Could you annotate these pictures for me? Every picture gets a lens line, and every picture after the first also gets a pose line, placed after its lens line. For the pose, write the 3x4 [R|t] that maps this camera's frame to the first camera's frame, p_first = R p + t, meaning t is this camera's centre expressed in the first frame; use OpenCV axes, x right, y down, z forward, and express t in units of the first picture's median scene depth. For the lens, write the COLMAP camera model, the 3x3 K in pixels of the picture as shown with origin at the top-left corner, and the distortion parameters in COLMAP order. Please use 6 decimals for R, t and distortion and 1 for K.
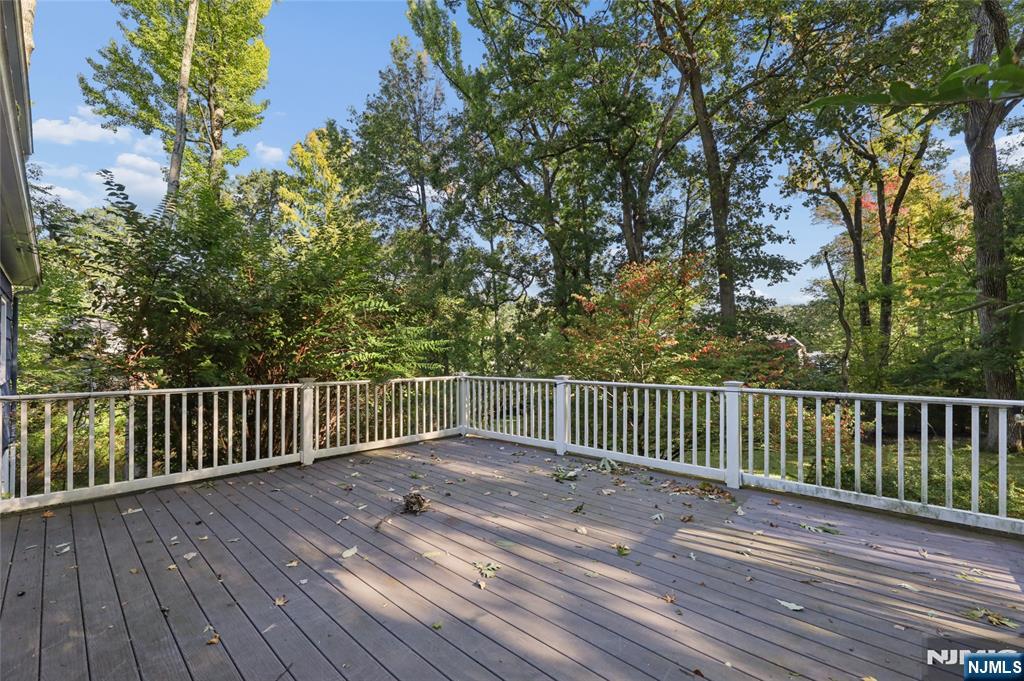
lens RADIAL K [[420.7, 0, 513.3], [0, 420.7, 347.6], [0, 0, 1]] dist [-0.000730, -0.000220]
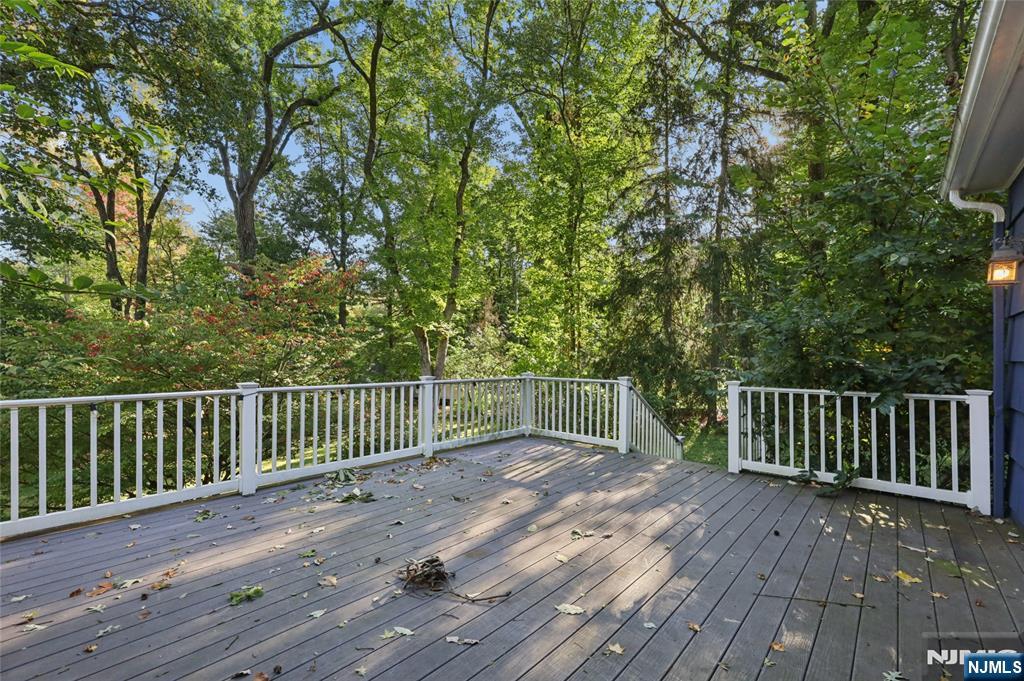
lens RADIAL K [[408.1, 0, 511.3], [0, 408.1, 358.5], [0, 0, 1]] dist [-0.001380, -0.000267]
pose [[0.014963, 0.001294, 0.999887, -1.047384], [-0.027277, 0.999628, -0.000886, 0.026606], [-0.999516, -0.027261, 0.014993, 1.016937]]
